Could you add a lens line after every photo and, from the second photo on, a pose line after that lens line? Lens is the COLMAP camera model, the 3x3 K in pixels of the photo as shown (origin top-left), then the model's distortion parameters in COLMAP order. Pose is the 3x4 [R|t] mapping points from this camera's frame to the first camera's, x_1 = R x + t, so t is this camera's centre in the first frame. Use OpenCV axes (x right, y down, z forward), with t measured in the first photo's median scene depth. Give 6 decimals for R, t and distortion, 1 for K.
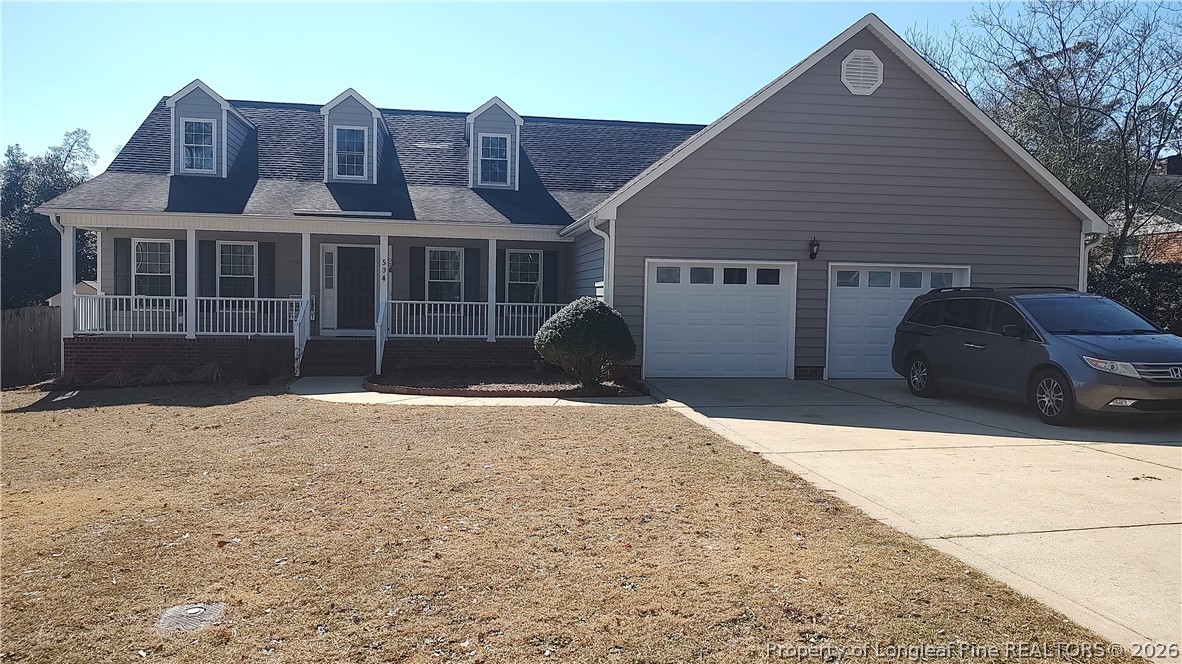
lens RADIAL K [[842.6, 0, 590.6], [0, 842.6, 337.2], [0, 0, 1]] dist [0.032300, -0.040439]
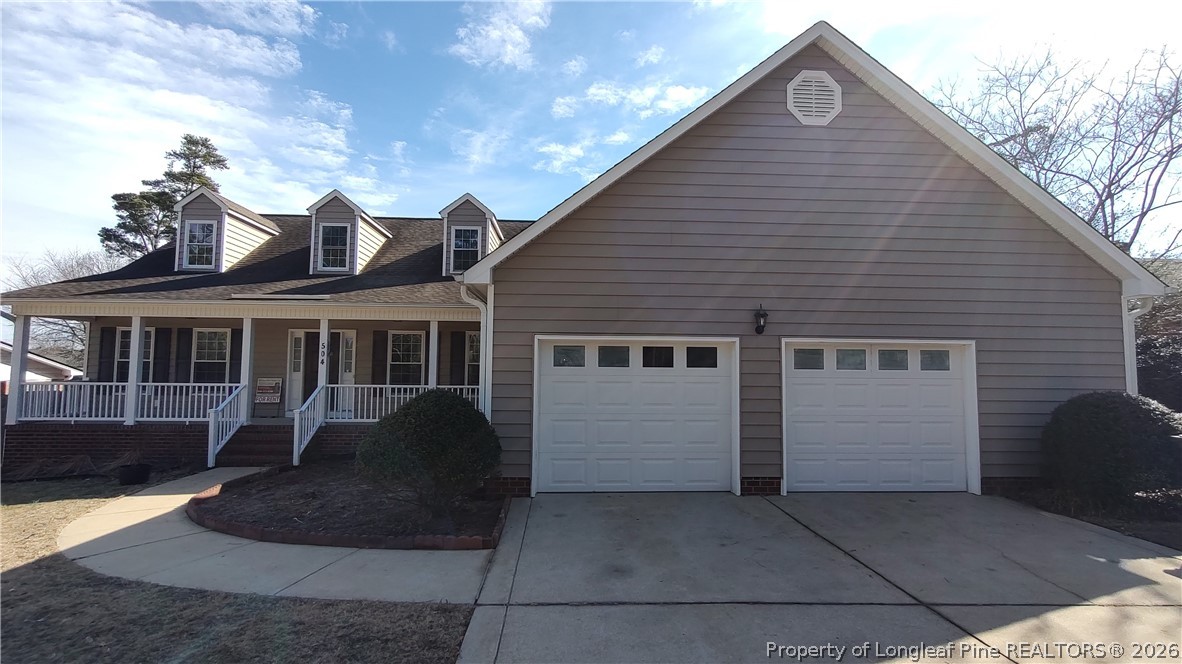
lens RADIAL K [[531.8, 0, 594.8], [0, 531.8, 334.5], [0, 0, 1]] dist [-0.004639, -0.000210]
pose [[0.995007, -0.013280, -0.098914, 0.154193], [0.001938, 0.993492, -0.113889, -0.035675], [0.099783, 0.113128, 0.988557, 0.486415]]
